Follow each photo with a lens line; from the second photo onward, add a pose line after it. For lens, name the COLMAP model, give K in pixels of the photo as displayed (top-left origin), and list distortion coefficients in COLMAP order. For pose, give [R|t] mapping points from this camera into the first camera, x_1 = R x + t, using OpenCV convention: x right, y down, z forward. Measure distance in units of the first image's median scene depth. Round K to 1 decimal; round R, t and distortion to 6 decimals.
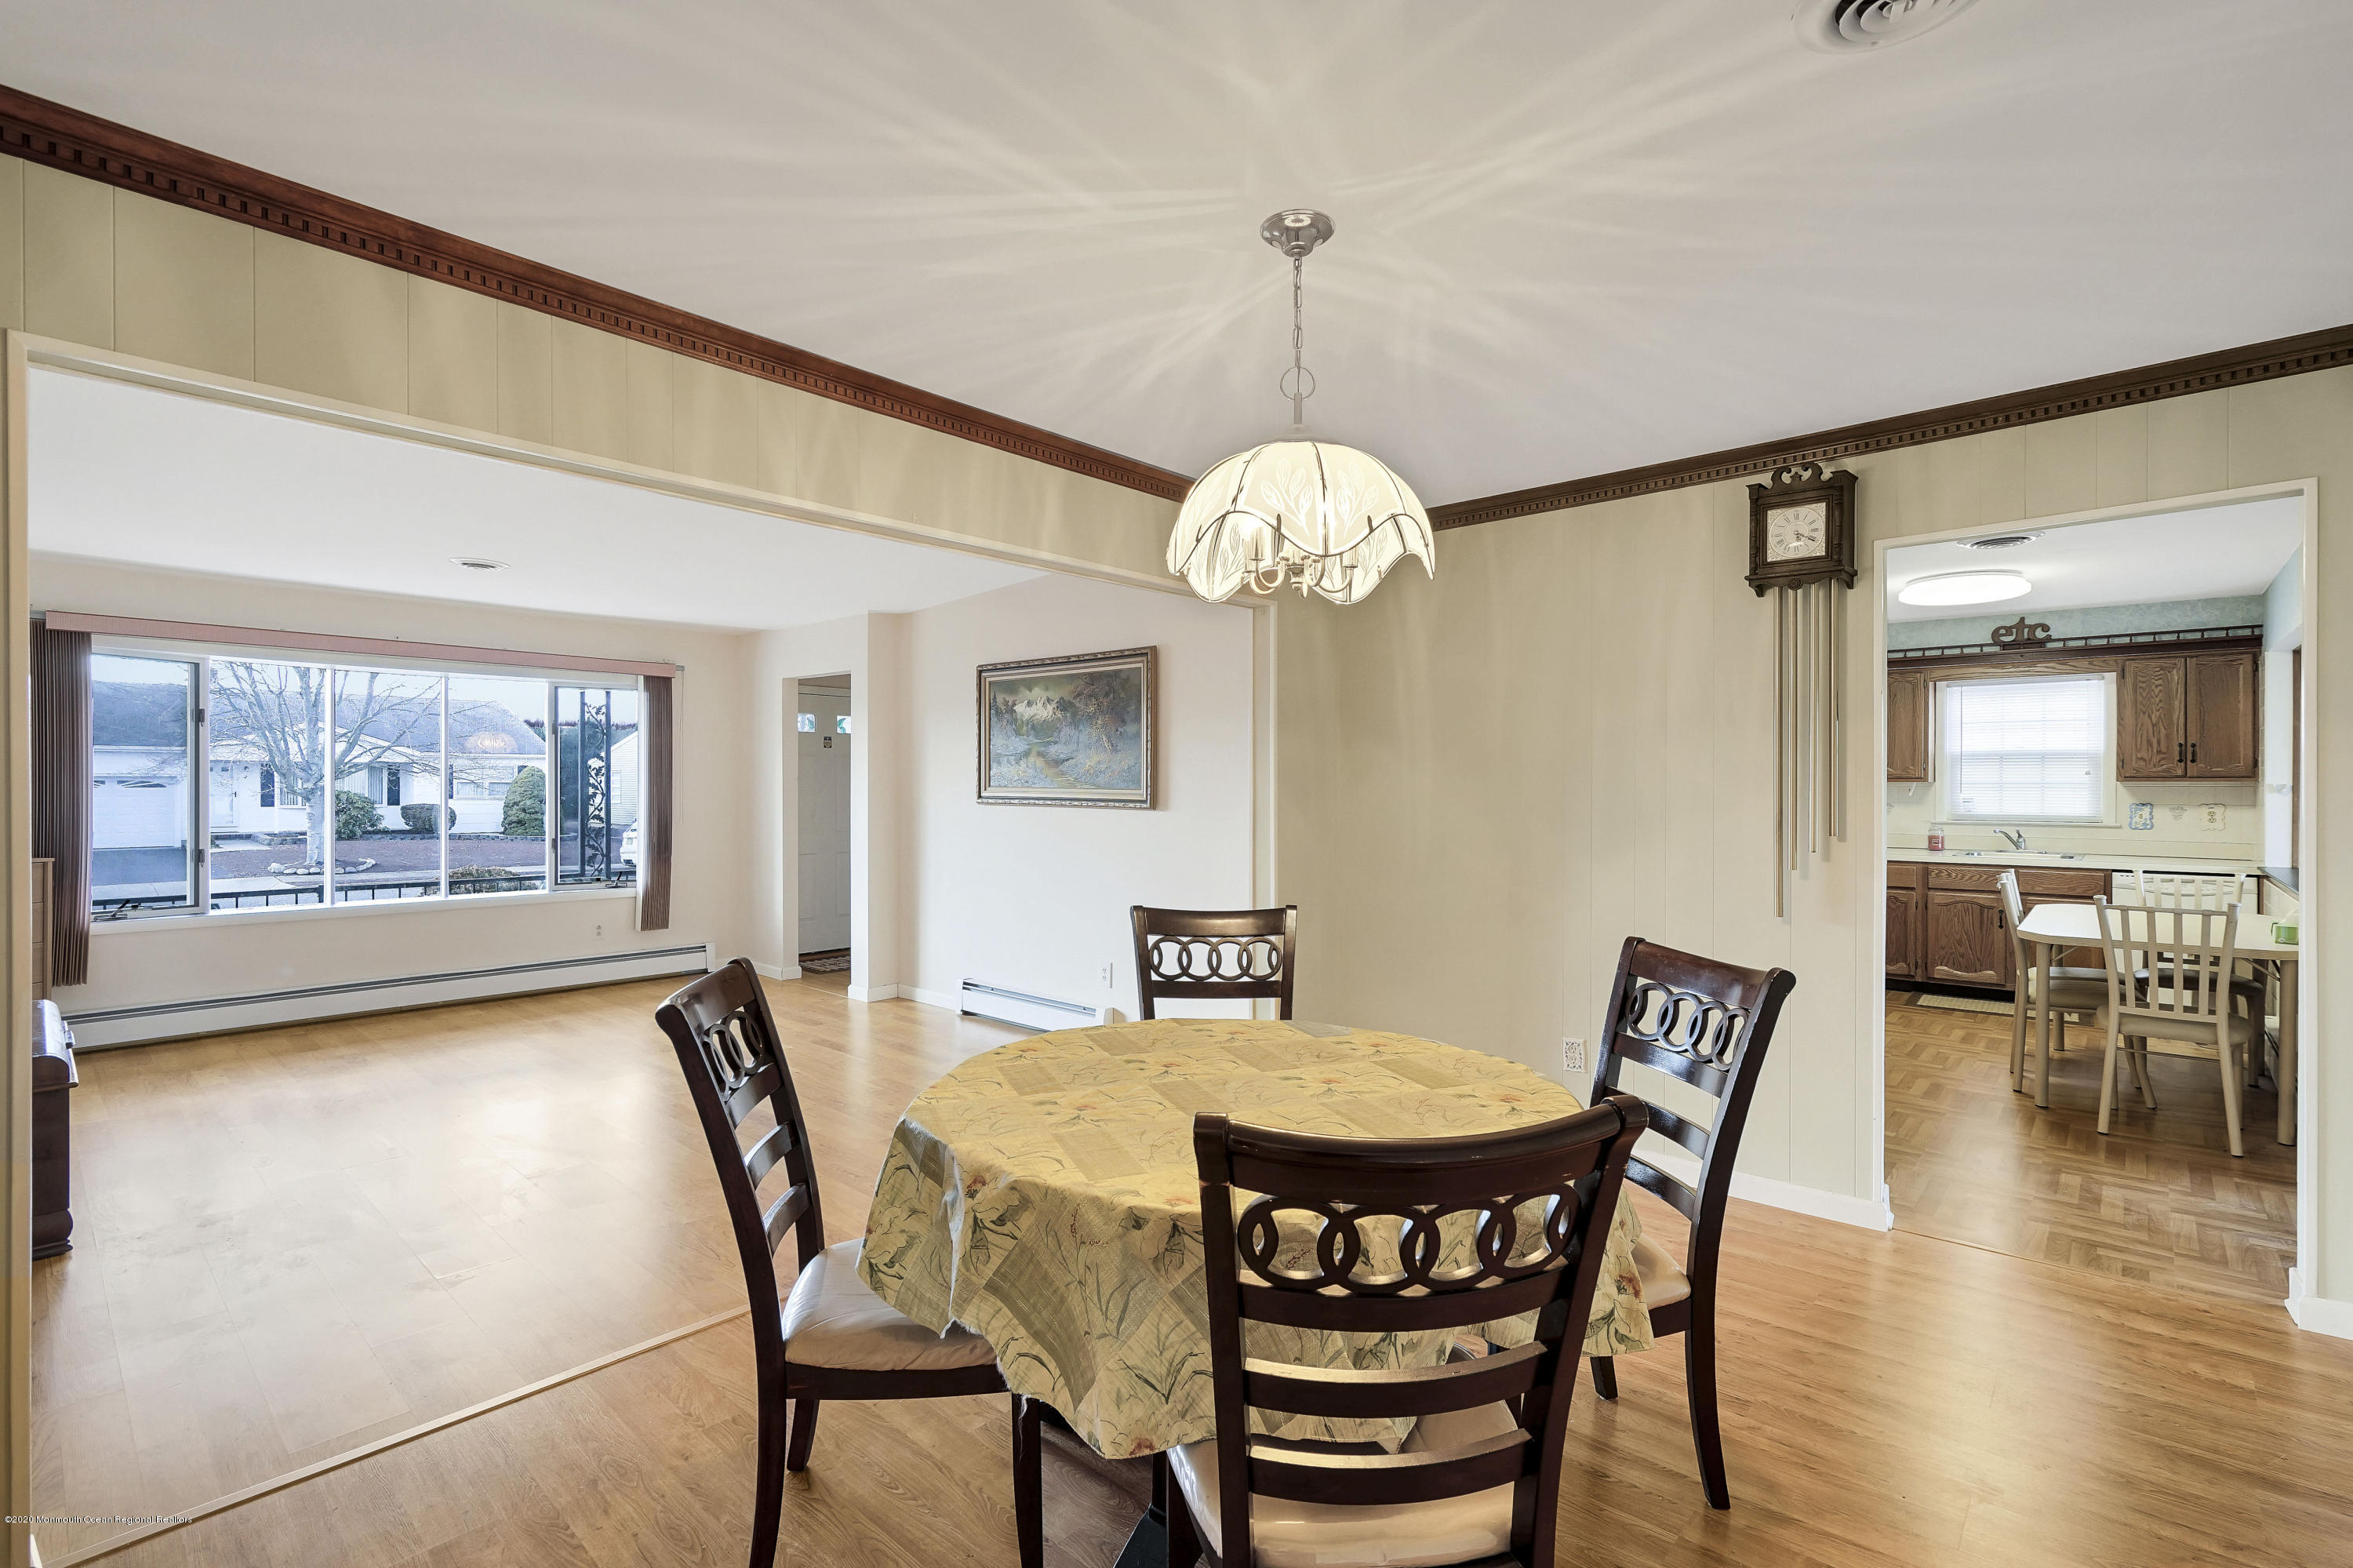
lens RADIAL K [[1056.6, 0, 1178.9], [0, 1056.6, 787.2], [0, 0, 1]] dist [-0.004585, 0.002256]
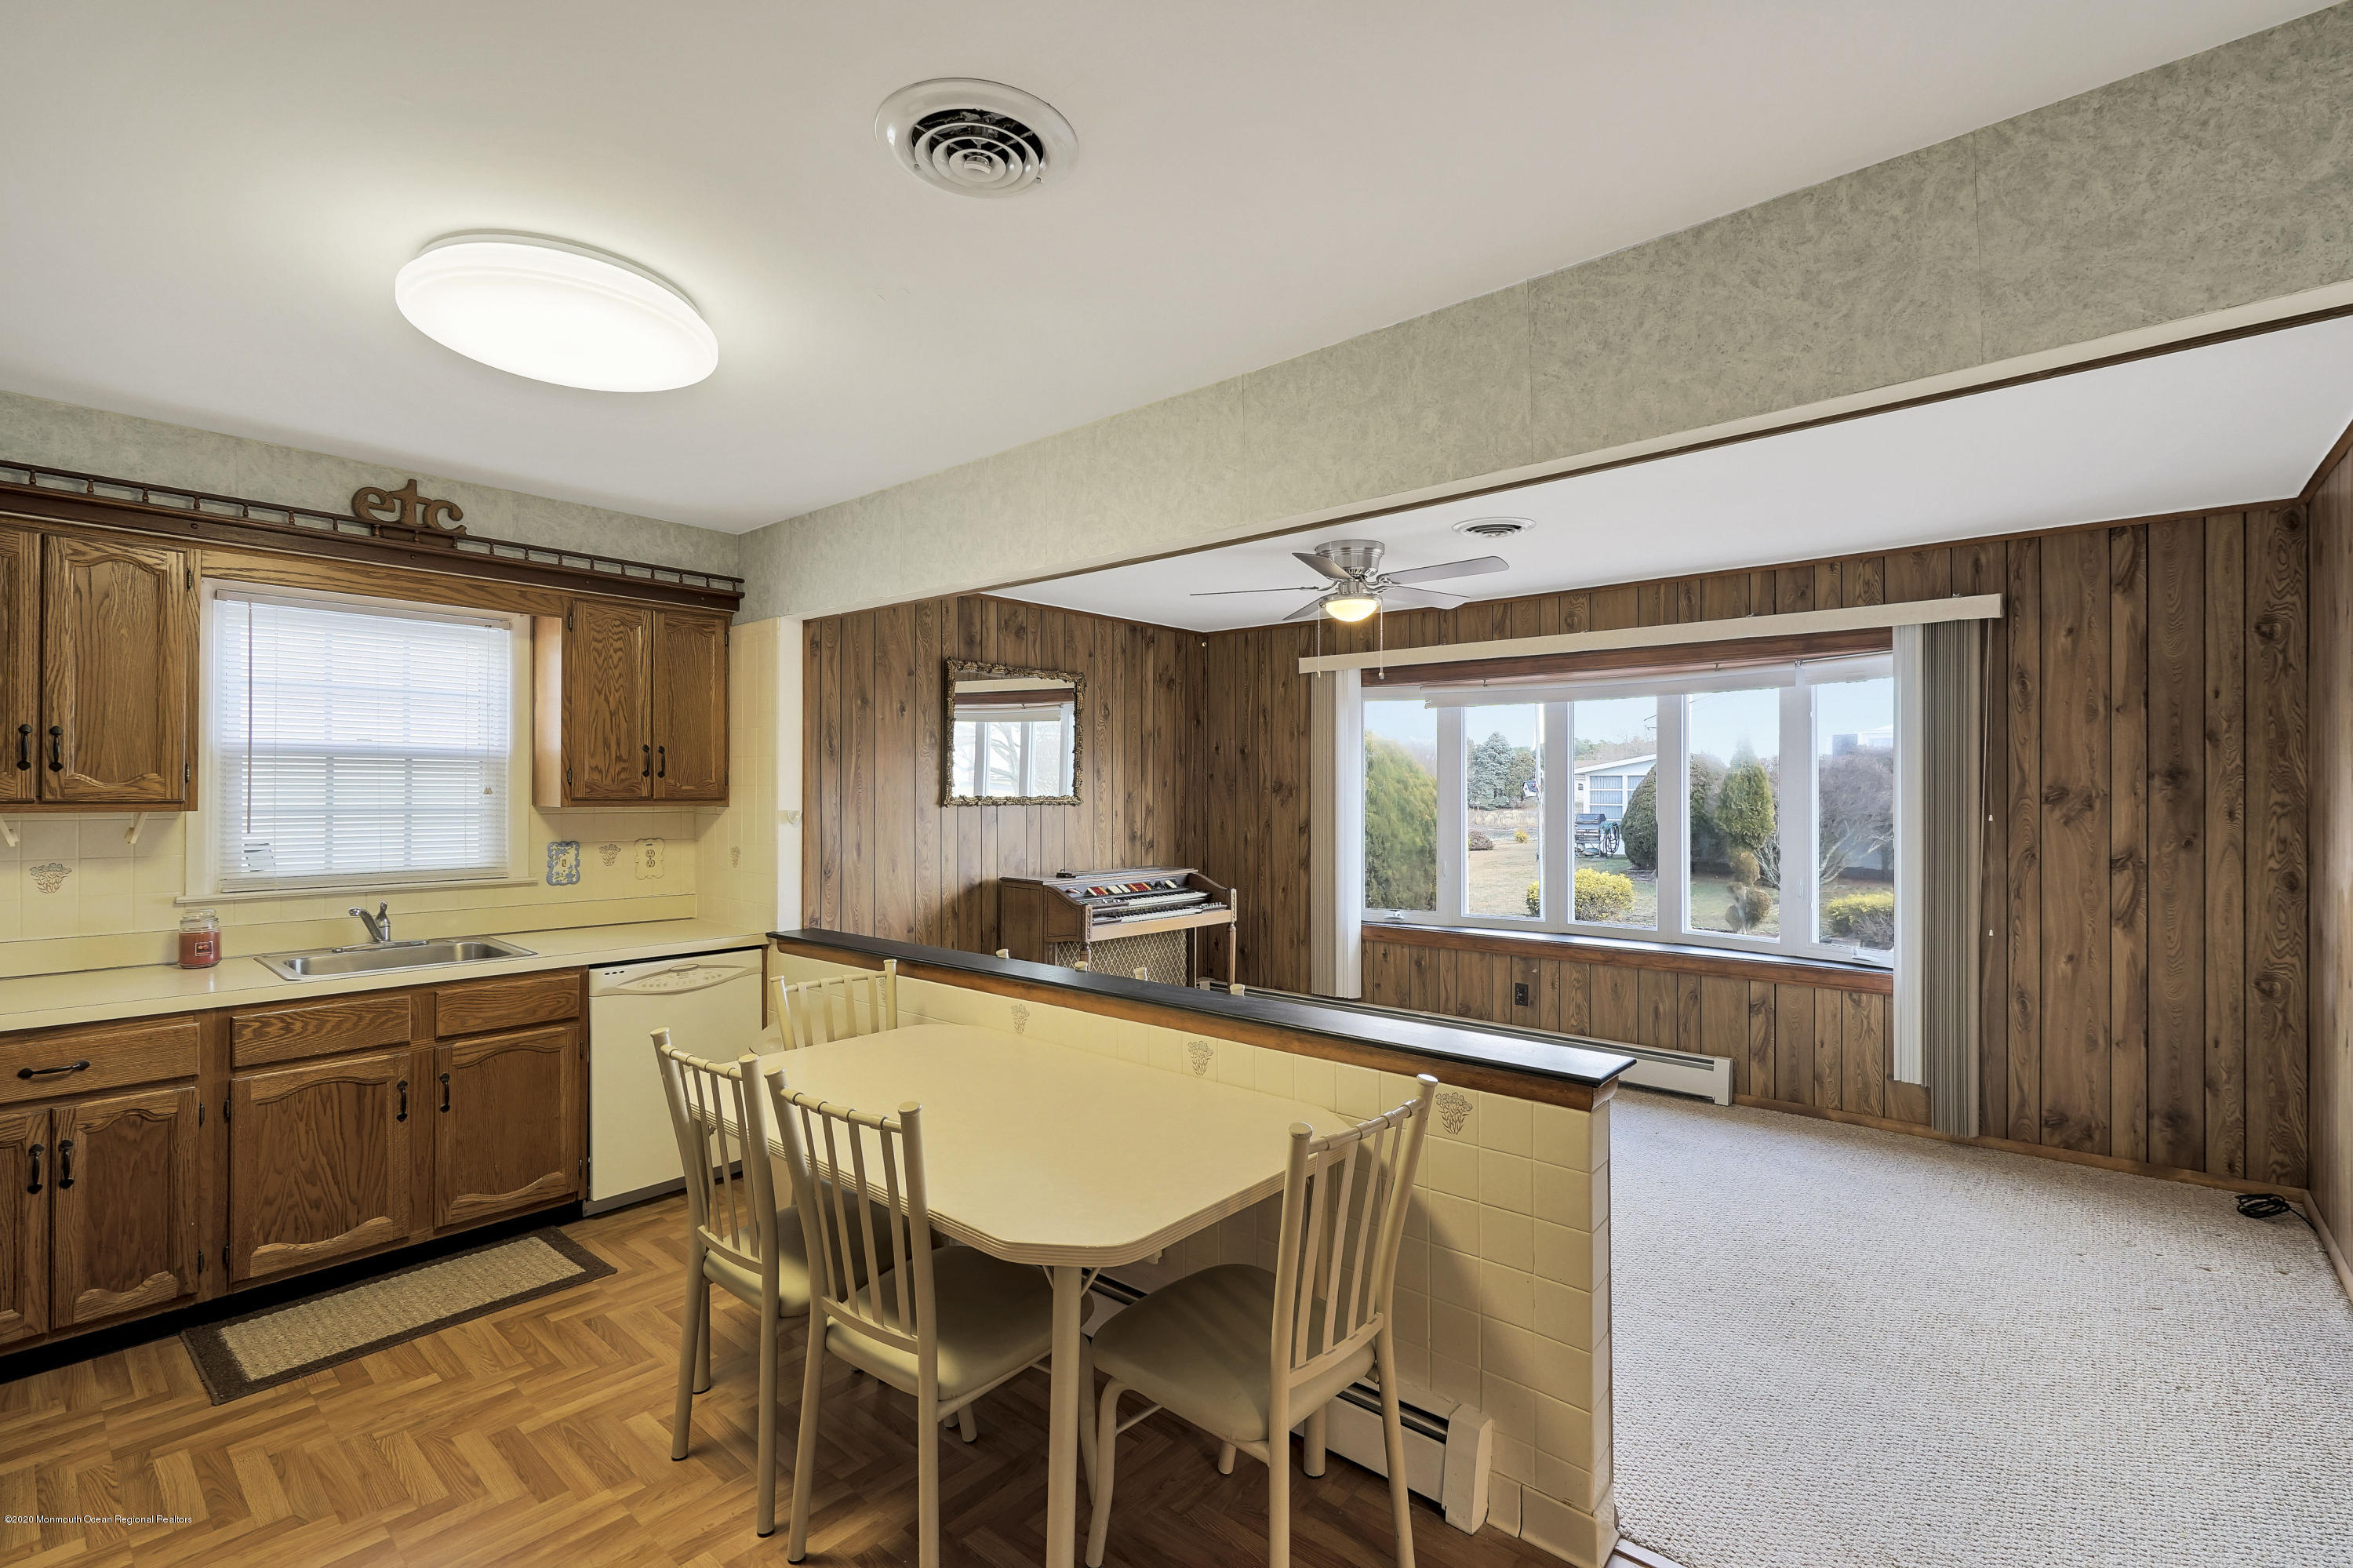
lens RADIAL K [[1056.6, 0, 1178.9], [0, 1056.6, 787.2], [0, 0, 1]] dist [-0.004585, 0.002256]
pose [[-0.019148, 0.004420, 0.999807, 0.592768], [0.000443, 0.999990, -0.004412, -0.025996], [-0.999817, 0.000358, -0.019150, 1.305845]]
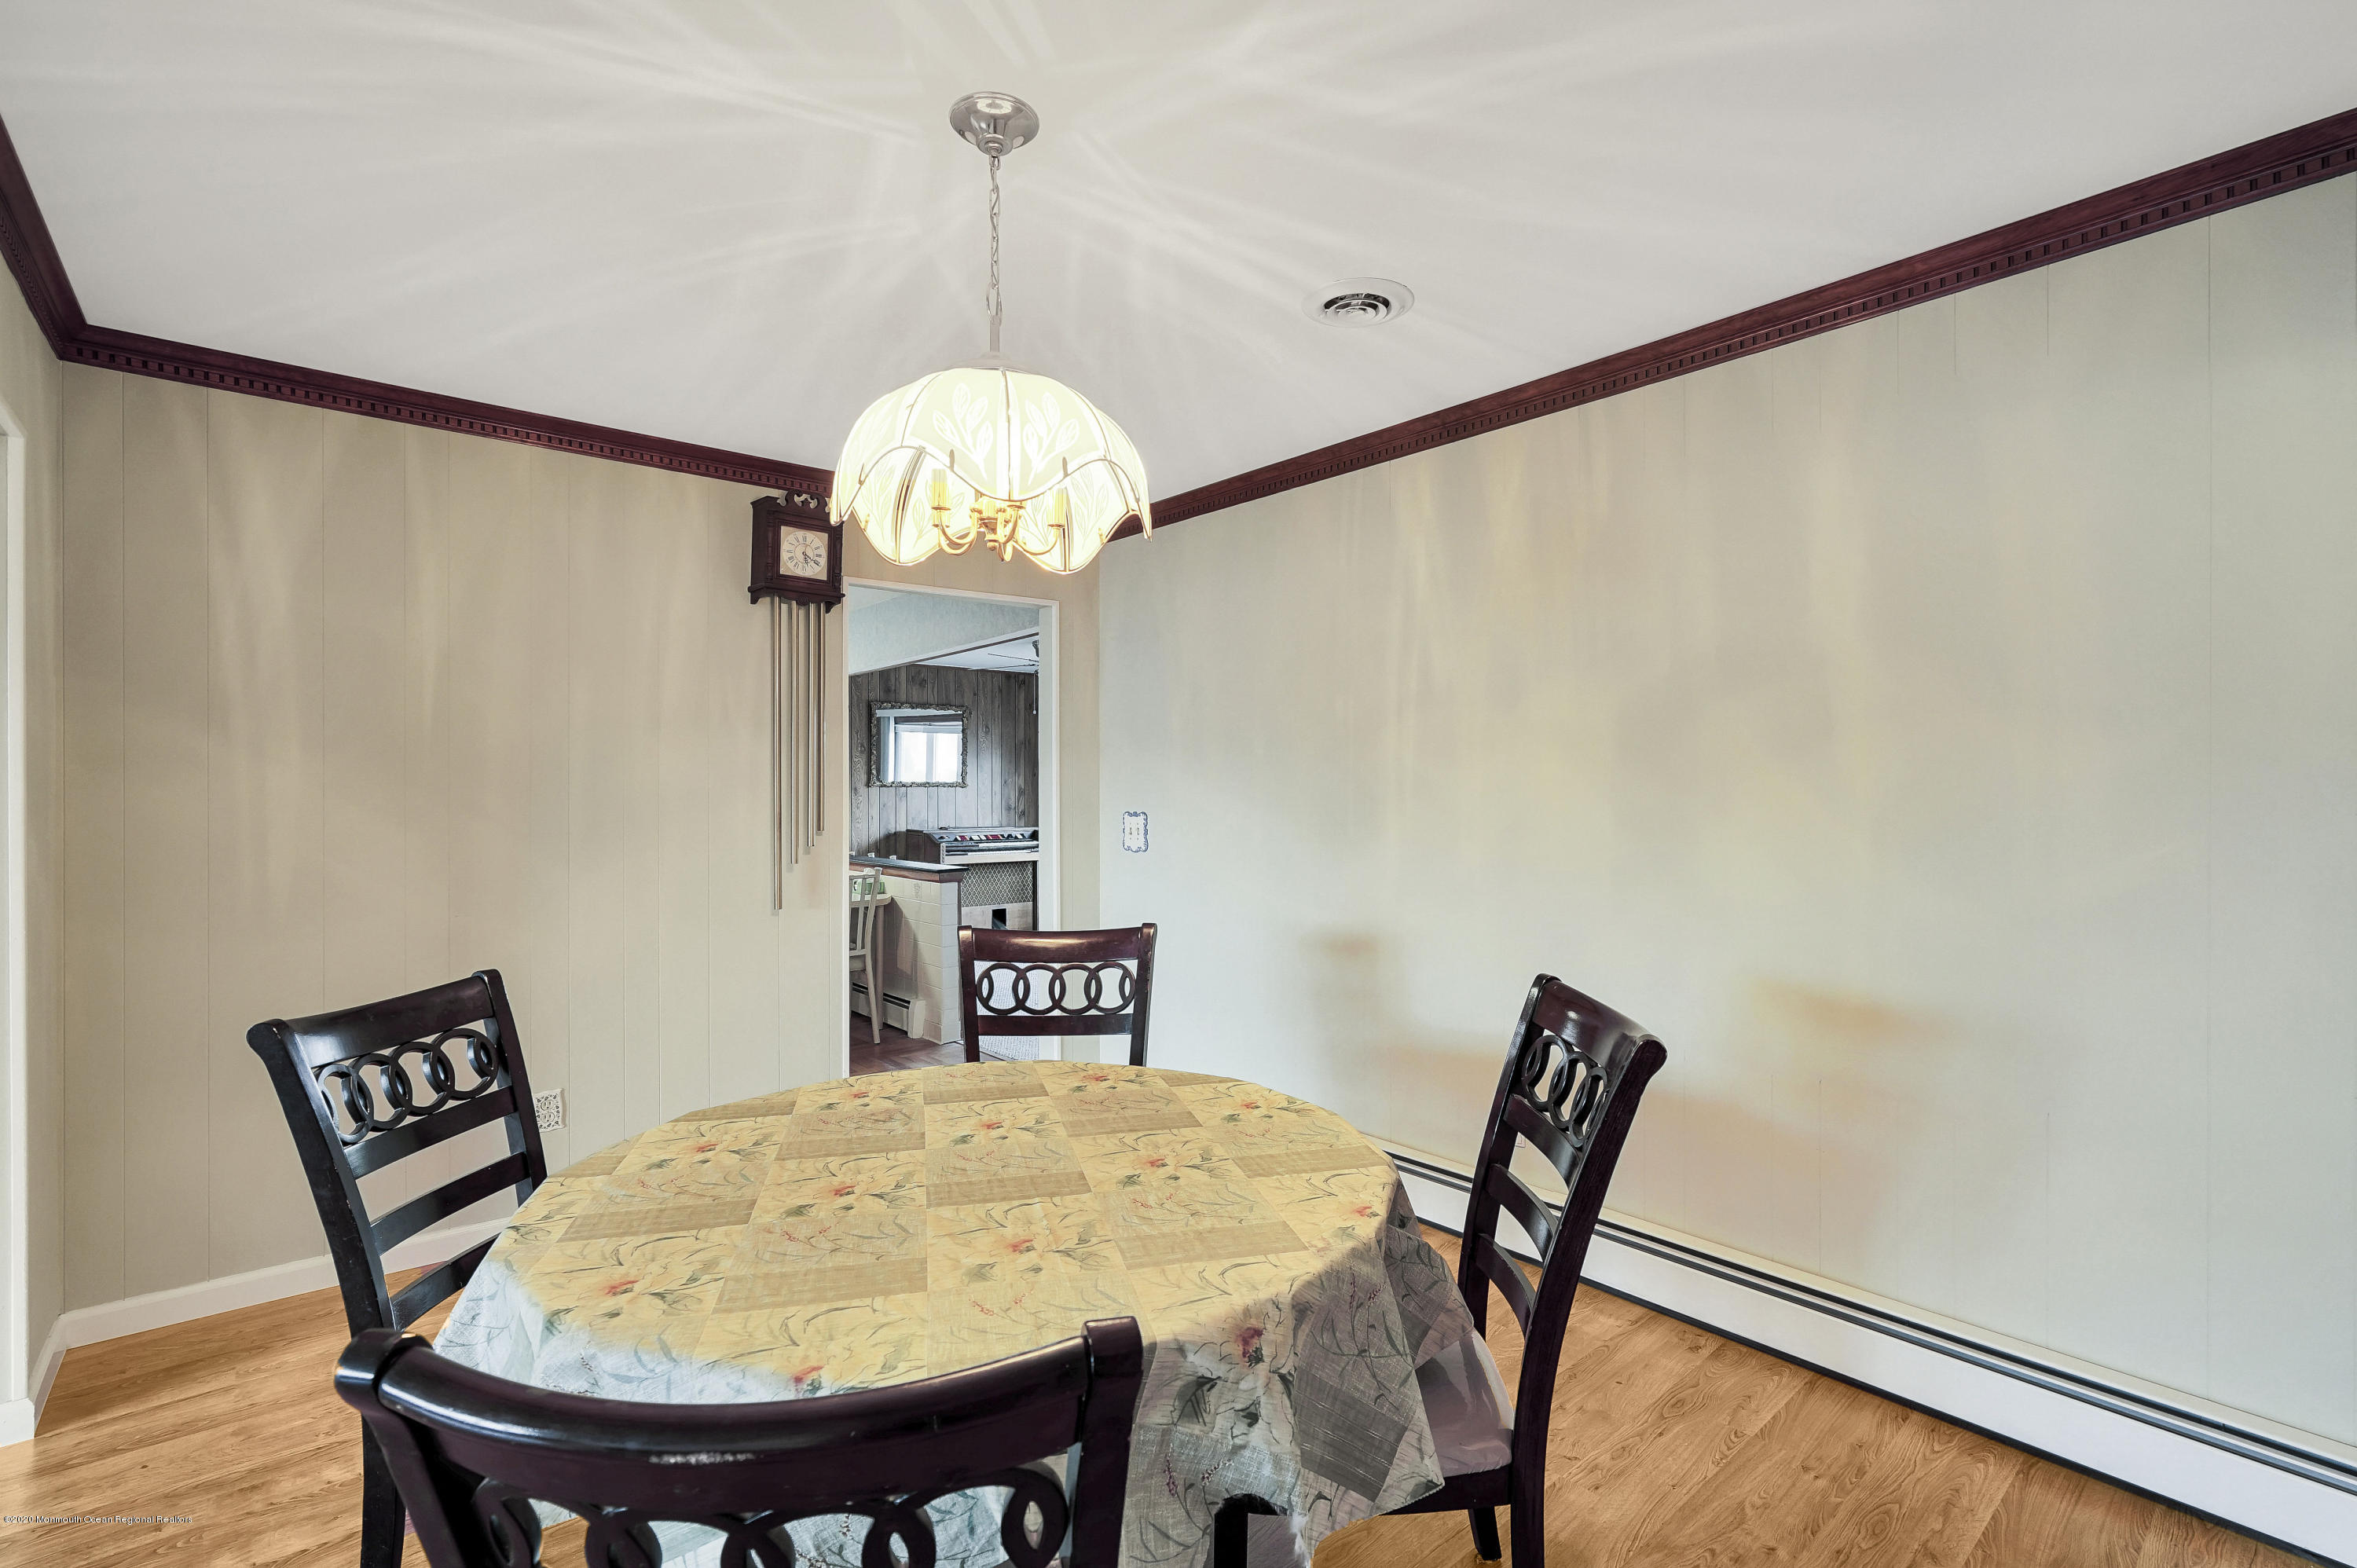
lens RADIAL K [[1058.3, 0, 1180.9], [0, 1058.3, 787.2], [0, 0, 1]] dist [-0.004585, 0.002256]
pose [[0.135637, 0.001309, 0.990758, -0.427923], [0.002168, 0.999996, -0.001618, 0.002546], [-0.990756, 0.002368, 0.135634, 0.451586]]
